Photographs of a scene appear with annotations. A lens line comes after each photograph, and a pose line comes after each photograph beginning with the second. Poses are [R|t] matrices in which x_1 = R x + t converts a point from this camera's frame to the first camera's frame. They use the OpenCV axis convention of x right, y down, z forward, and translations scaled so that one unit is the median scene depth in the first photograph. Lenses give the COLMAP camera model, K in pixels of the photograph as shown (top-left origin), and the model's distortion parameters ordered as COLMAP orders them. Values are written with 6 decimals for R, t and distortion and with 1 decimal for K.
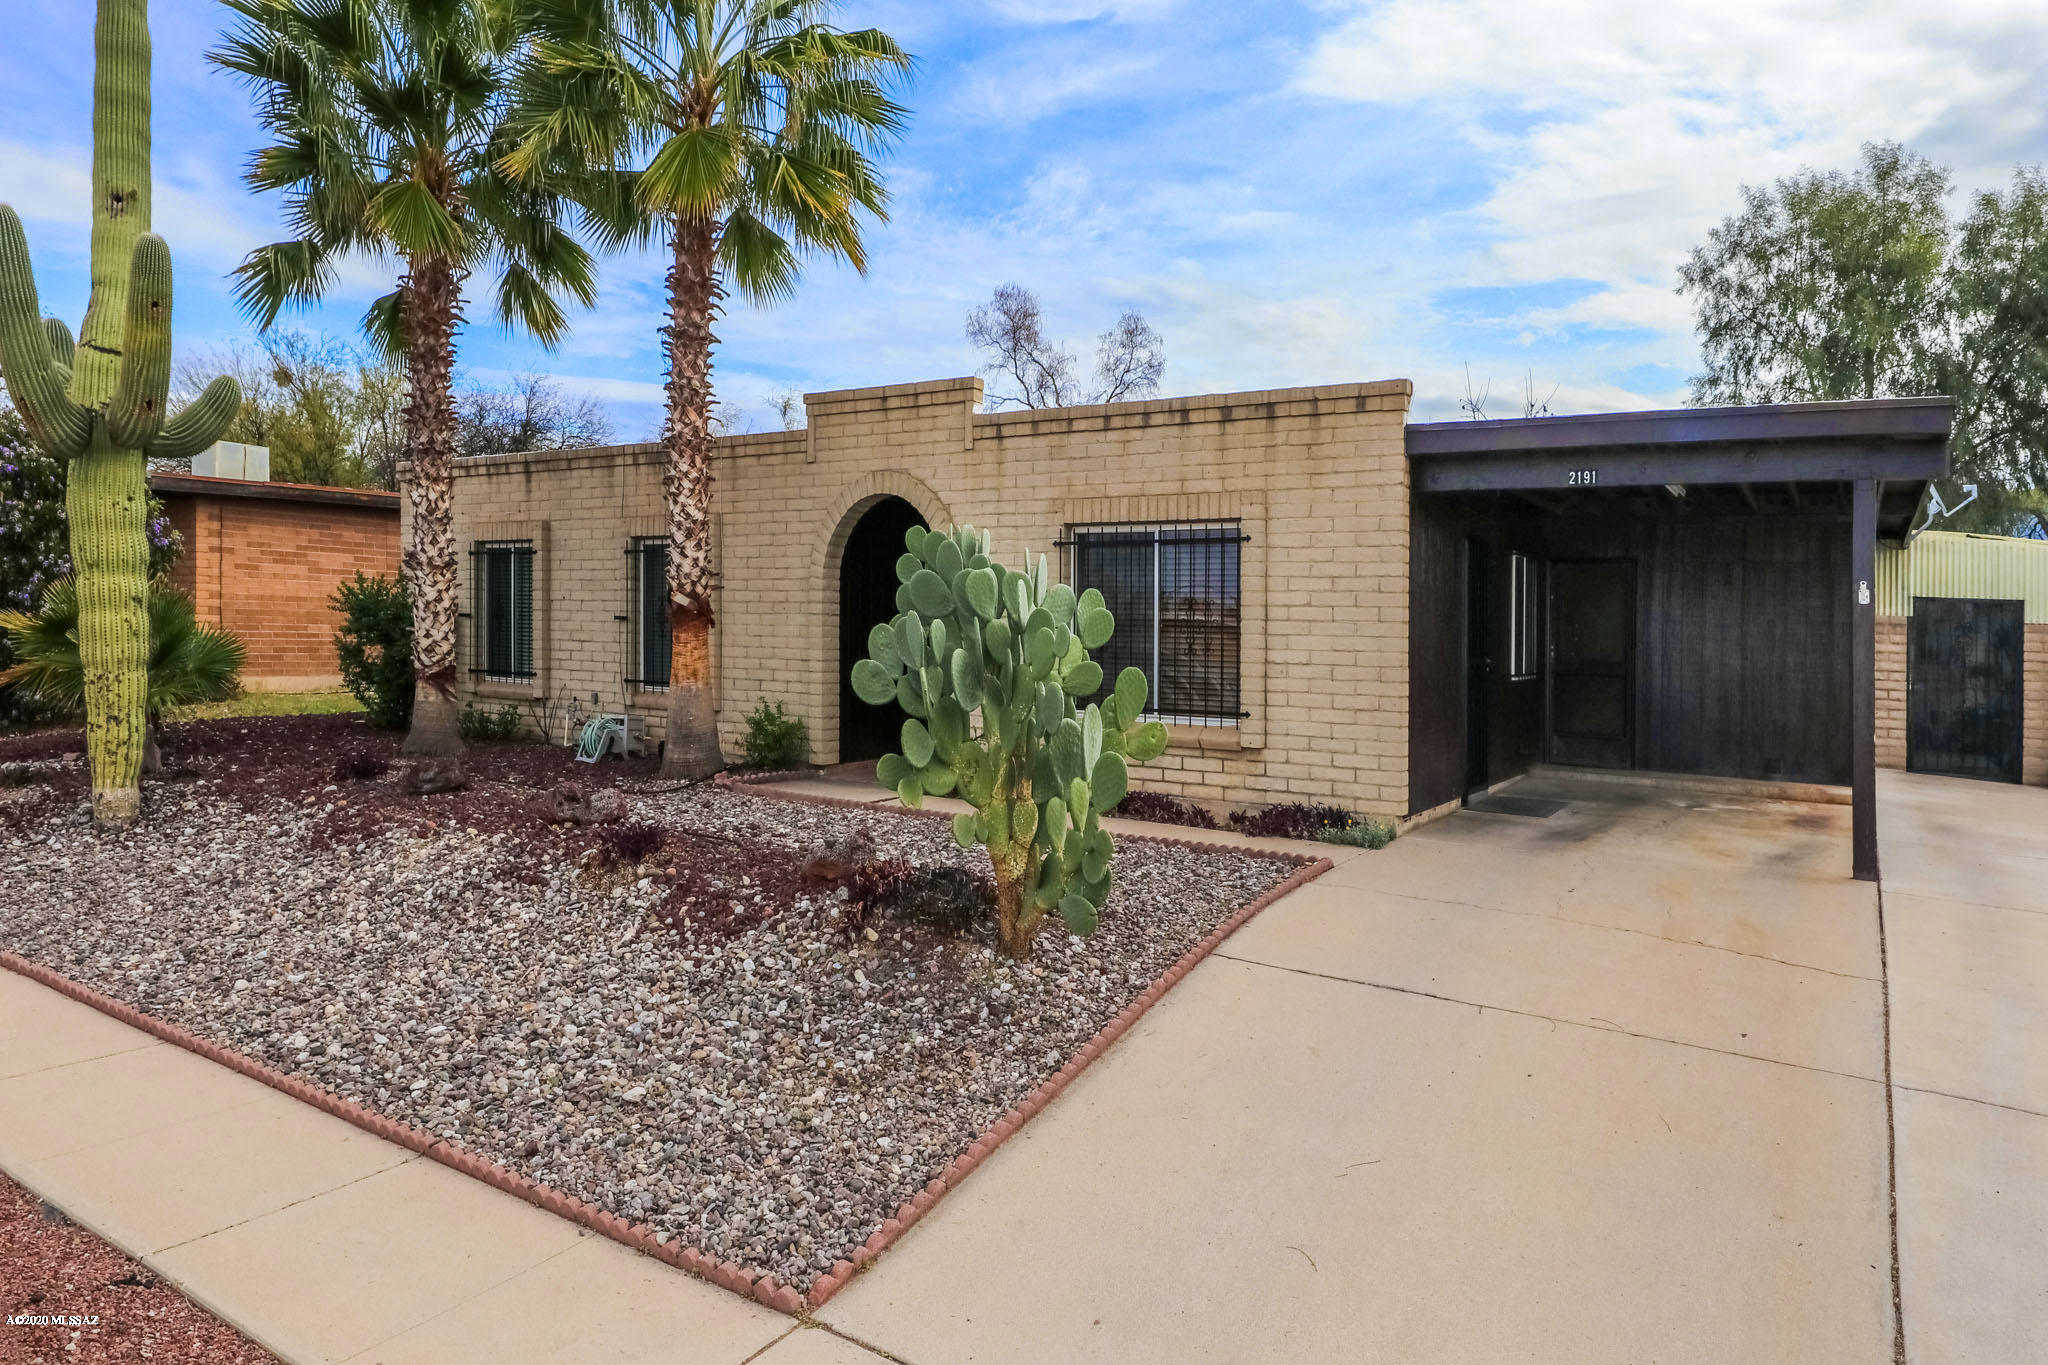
lens RADIAL K [[1328.0, 0, 1022.6], [0, 1328.0, 691.5], [0, 0, 1]] dist [0.065446, 0.001375]
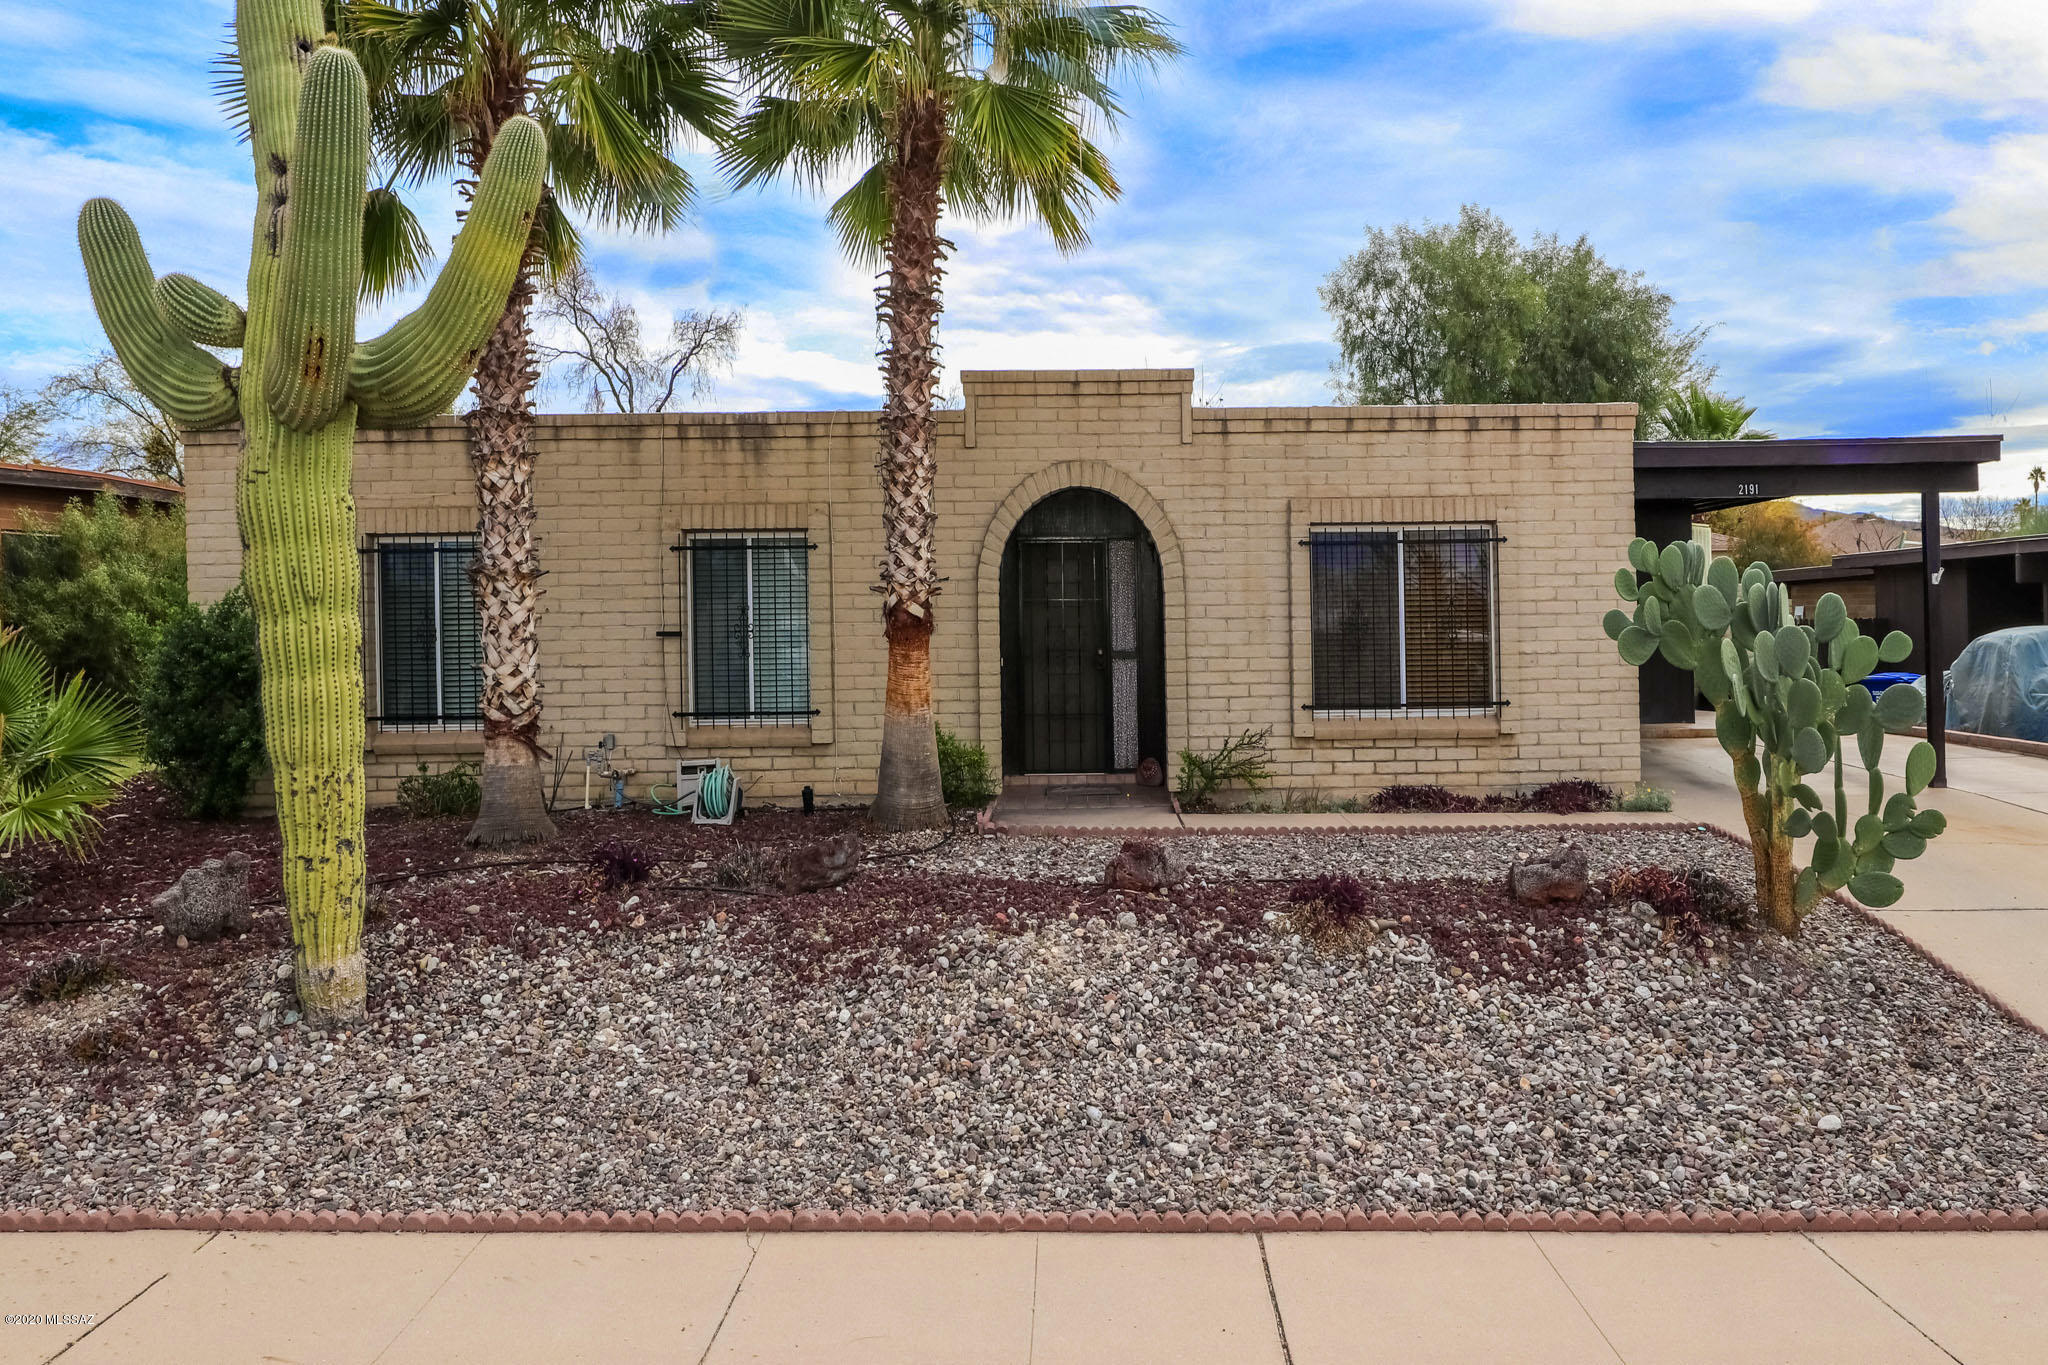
lens RADIAL K [[1328.0, 0, 1048.2], [0, 1328.0, 583.7], [0, 0, 1]] dist [0.065446, 0.001375]
pose [[0.824252, -0.020899, 0.565837, -0.657518], [0.054858, 0.997565, -0.043067, -0.045928], [-0.563559, 0.066539, 0.823391, 0.277420]]
